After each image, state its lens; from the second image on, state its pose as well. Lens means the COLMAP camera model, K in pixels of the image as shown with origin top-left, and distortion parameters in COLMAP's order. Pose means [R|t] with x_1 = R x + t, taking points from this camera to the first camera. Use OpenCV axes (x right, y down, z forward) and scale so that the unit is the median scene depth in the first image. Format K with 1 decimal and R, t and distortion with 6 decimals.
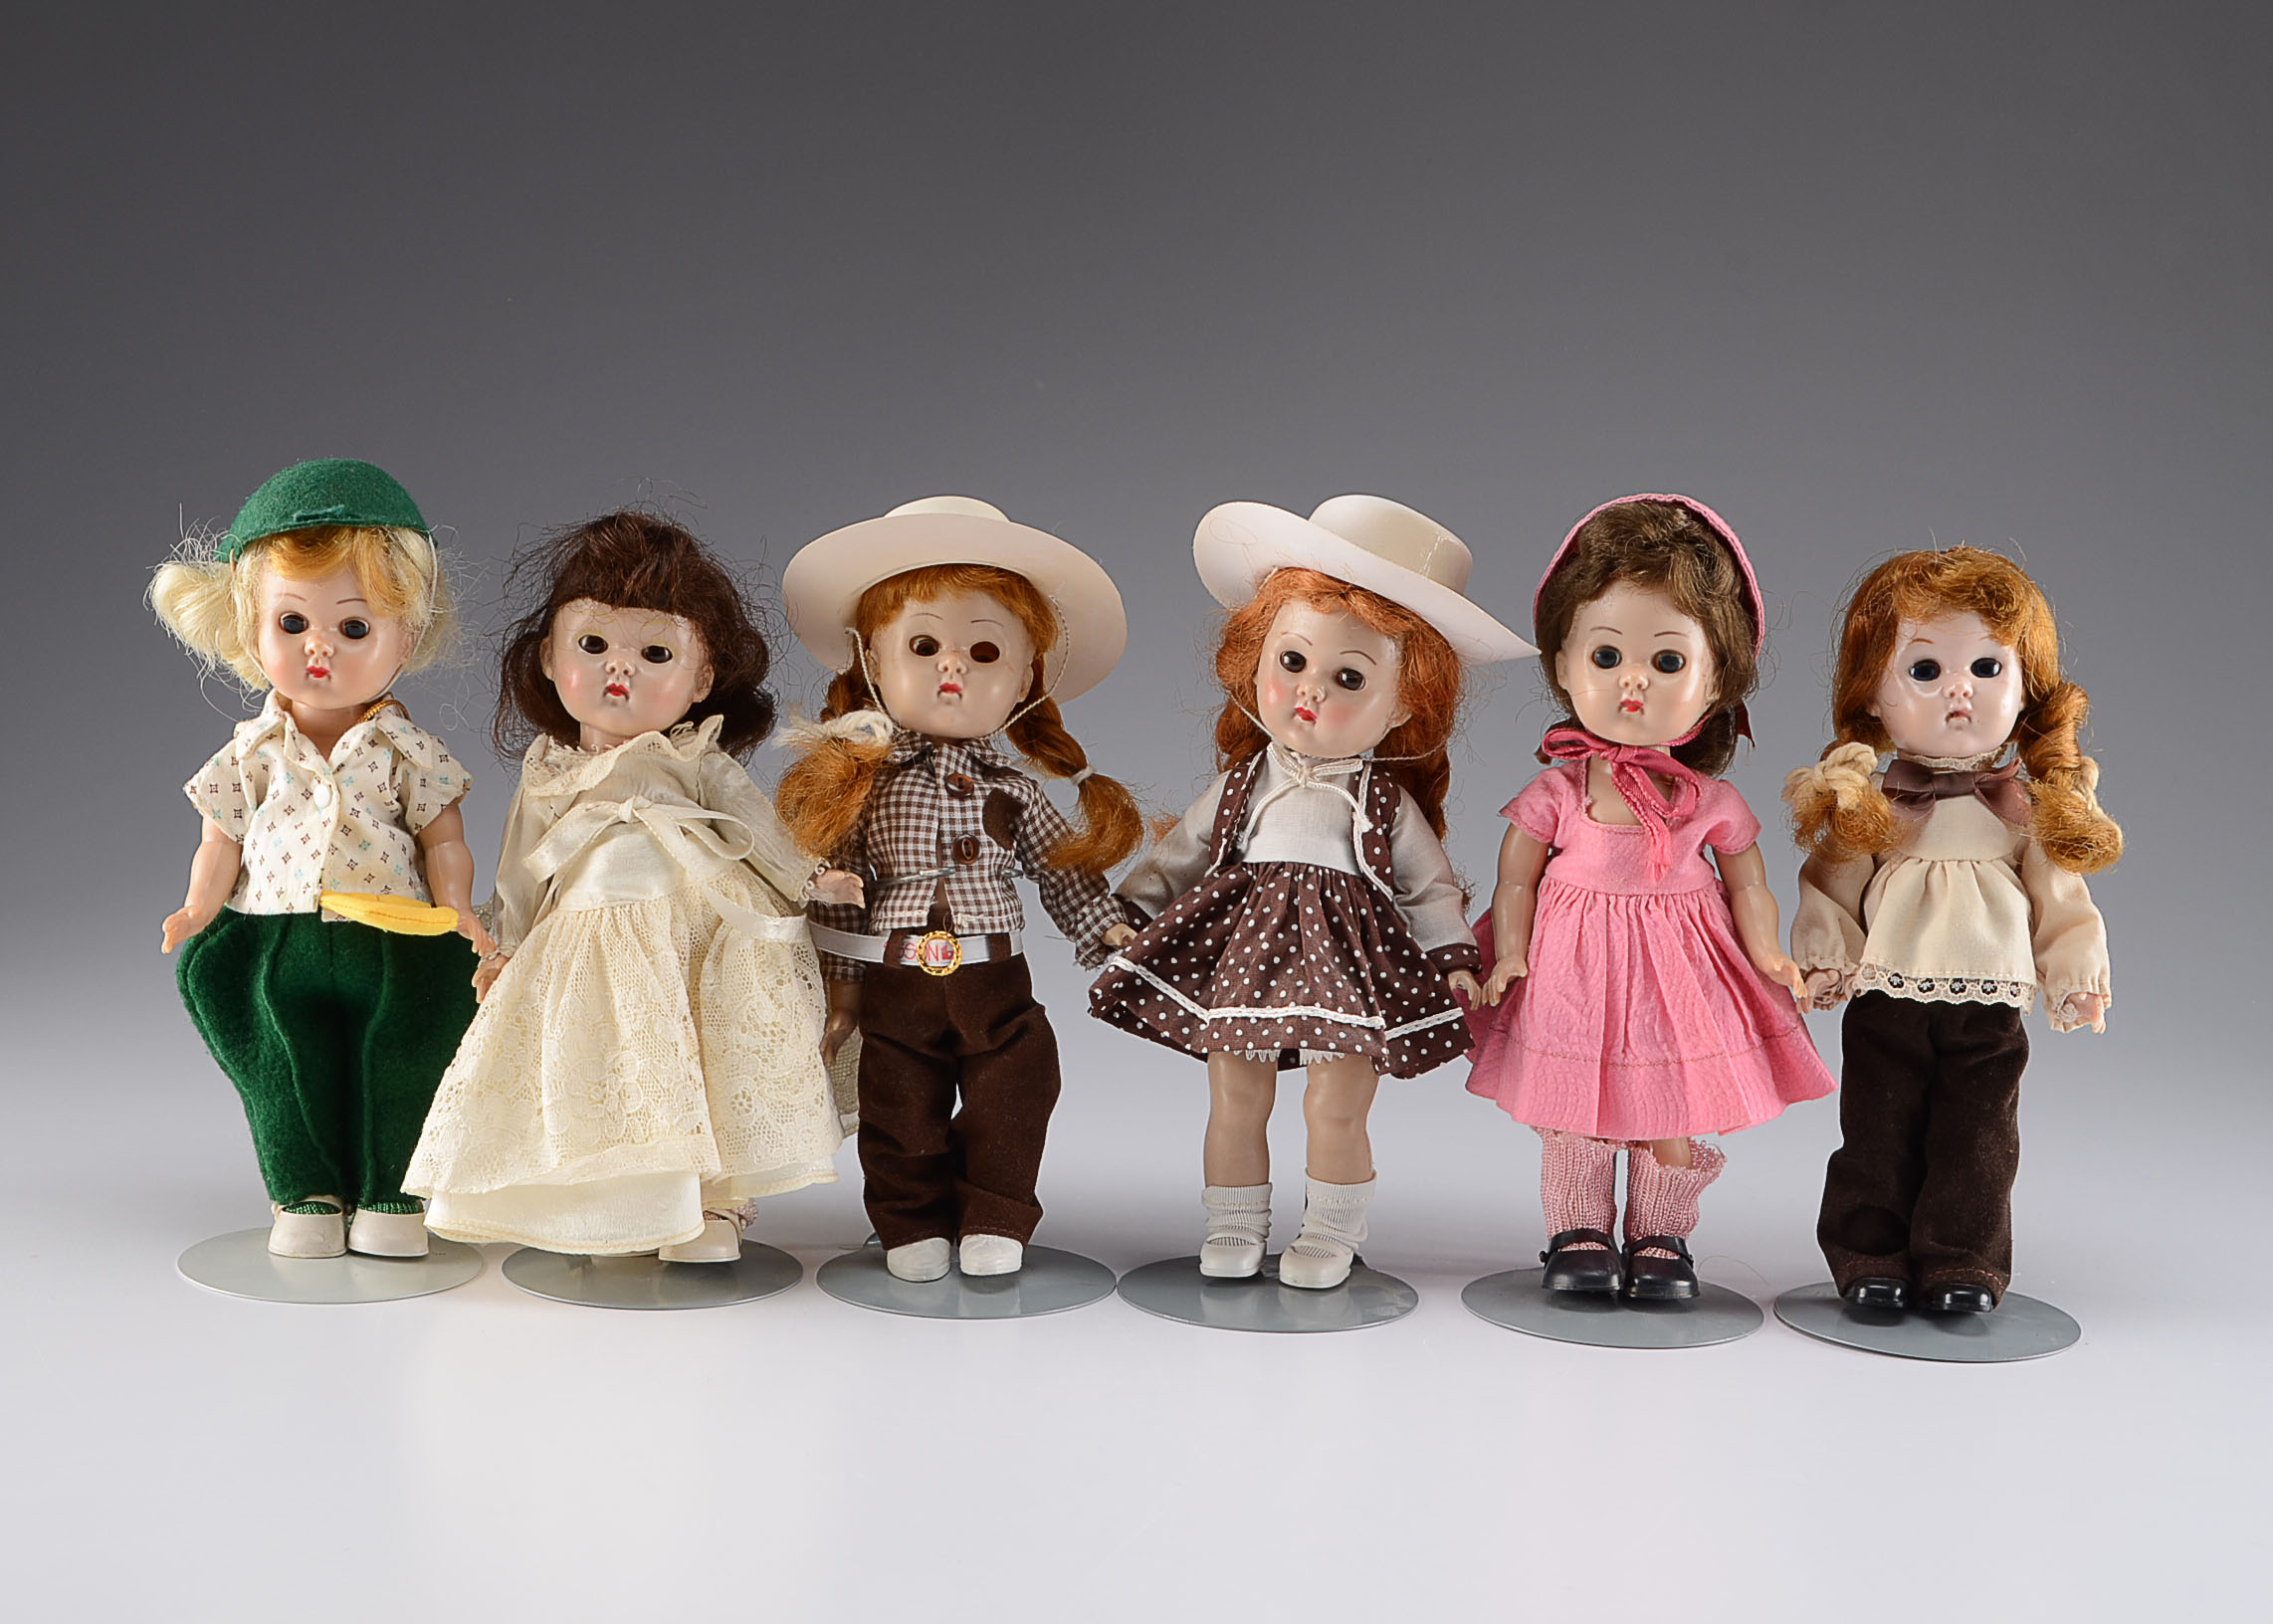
lens RADIAL K [[4098.2, 0, 1136.5], [0, 4098.2, 812.0], [0, 0, 1]] dist [0.008209, 0.019245]
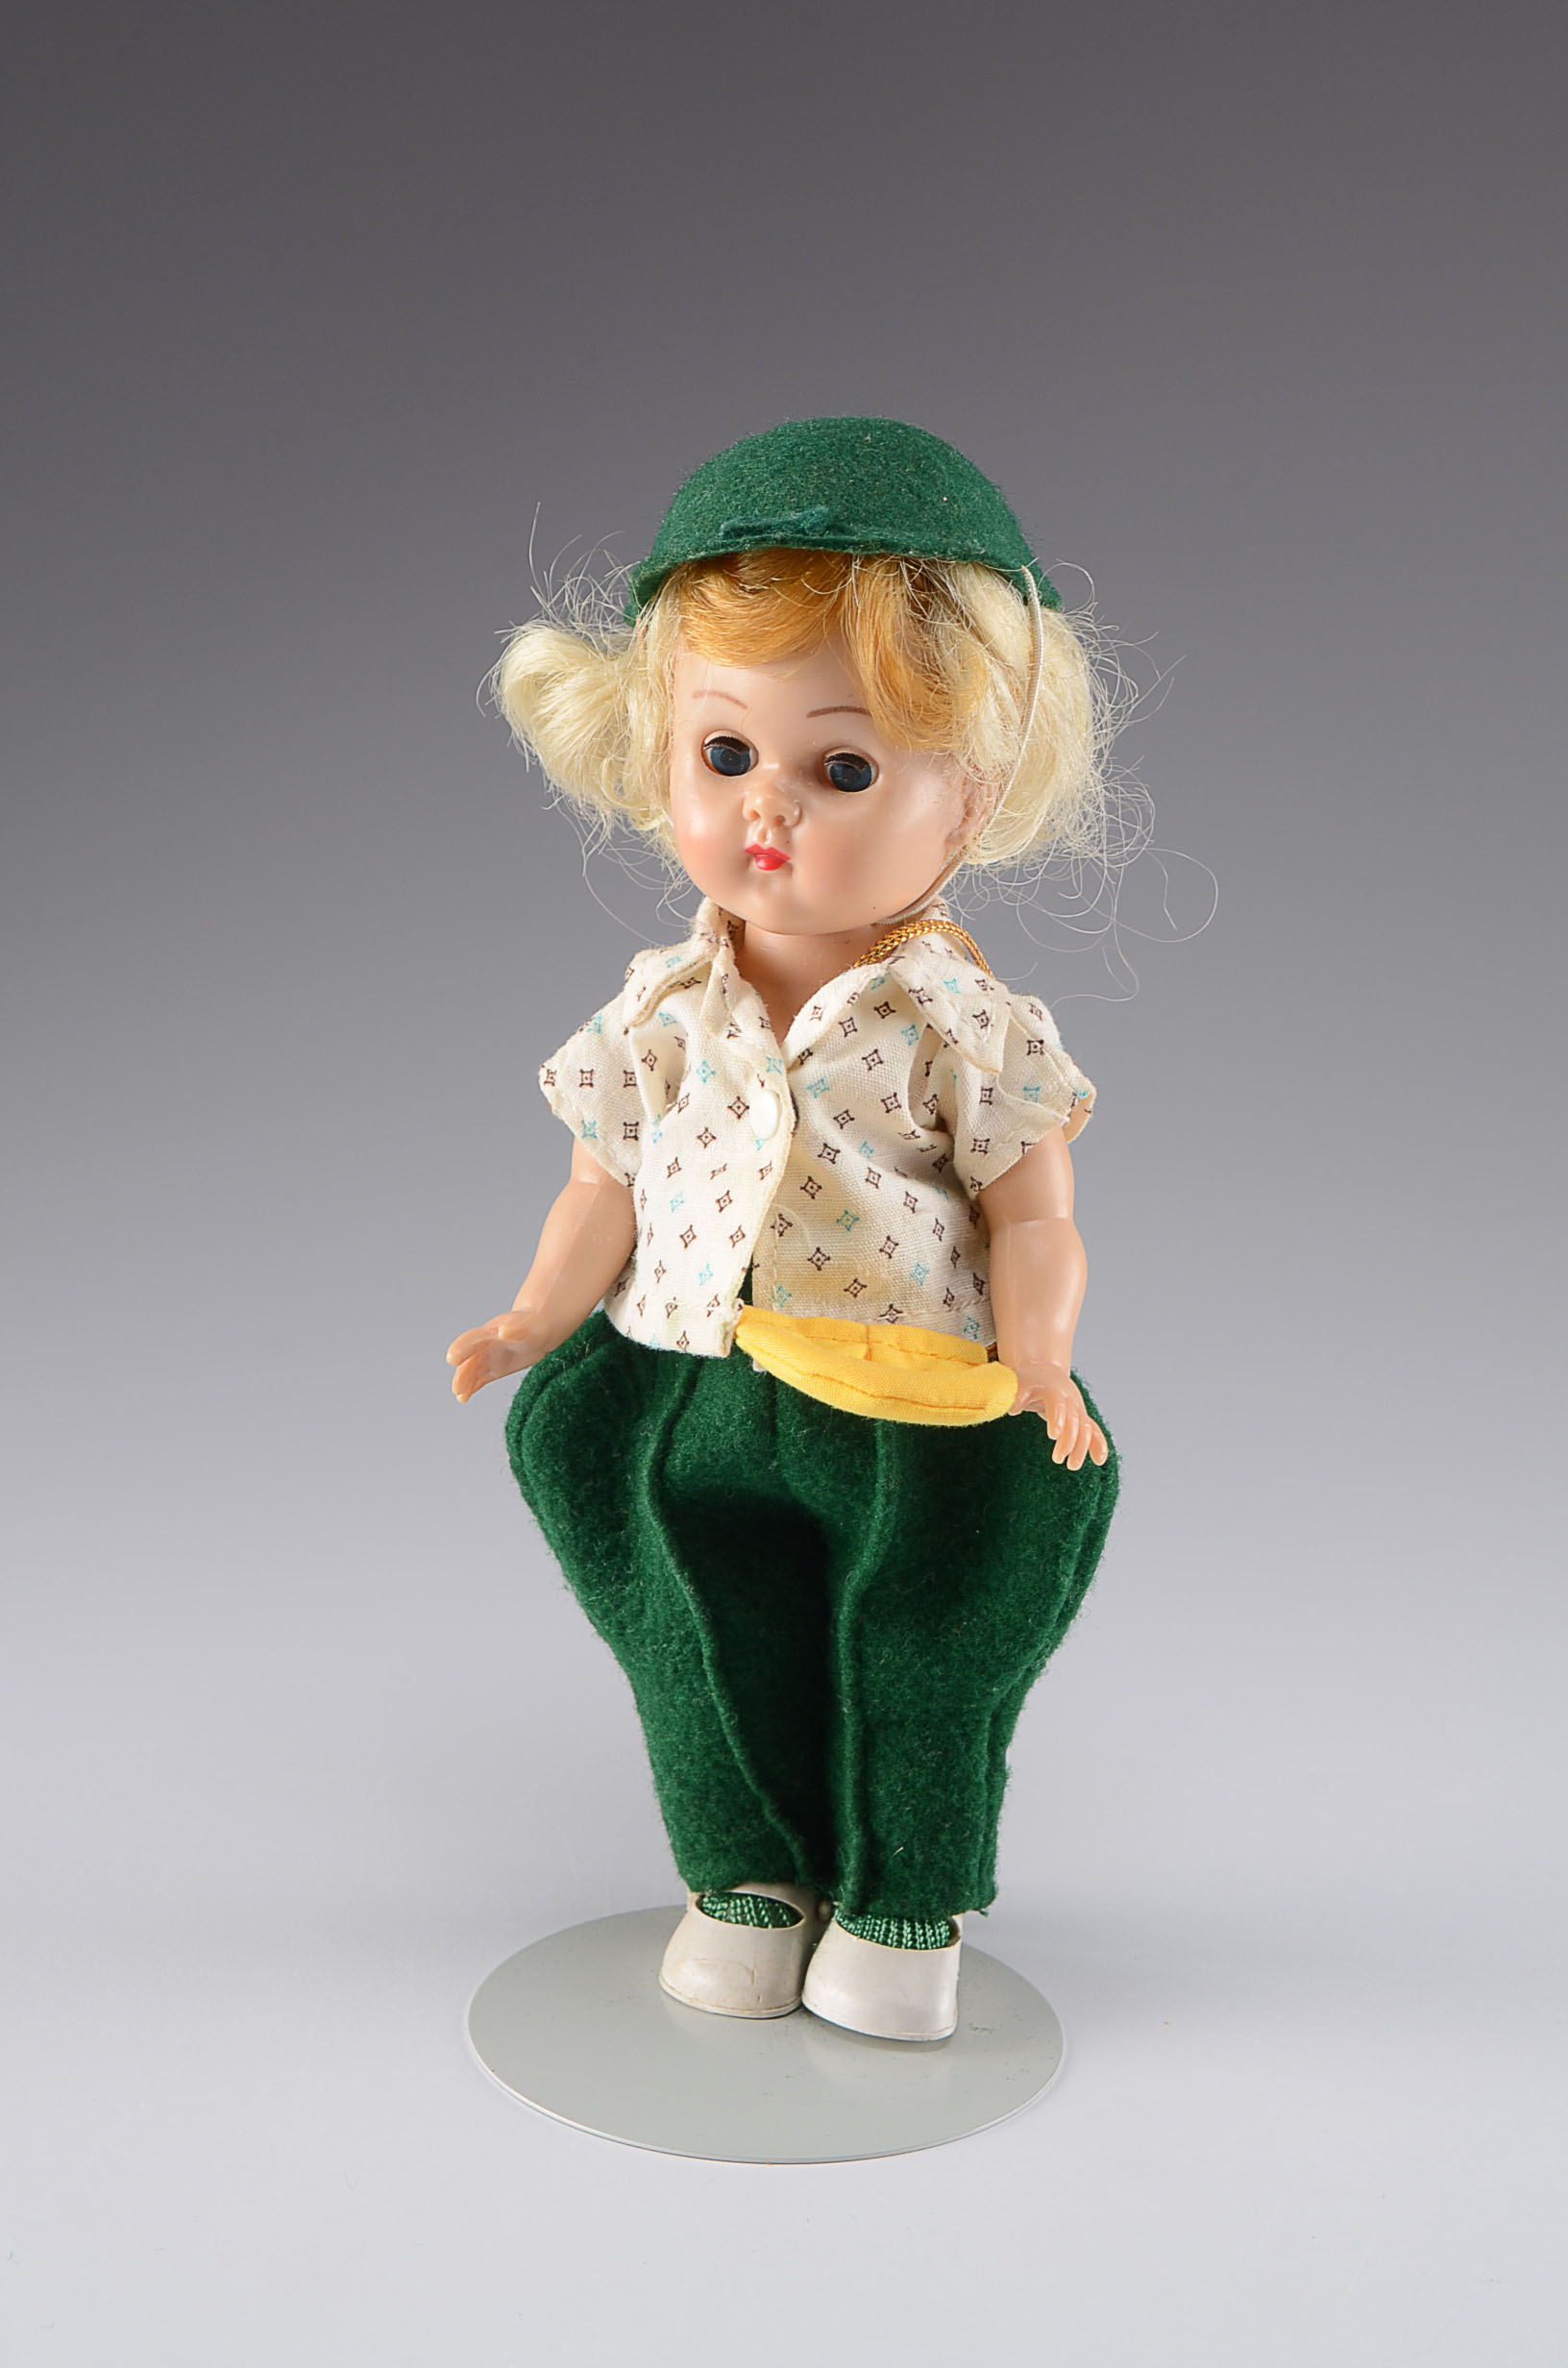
lens RADIAL K [[3956.1, 0, 784.0], [0, 3956.1, 1184.0], [0, 0, 1]] dist [0.018194, 0.031122]
pose [[0.929089, 0.080085, -0.361081, -0.027267], [-0.056691, 0.995575, 0.074939, -0.031224], [0.365485, -0.049155, 0.929519, 0.571424]]
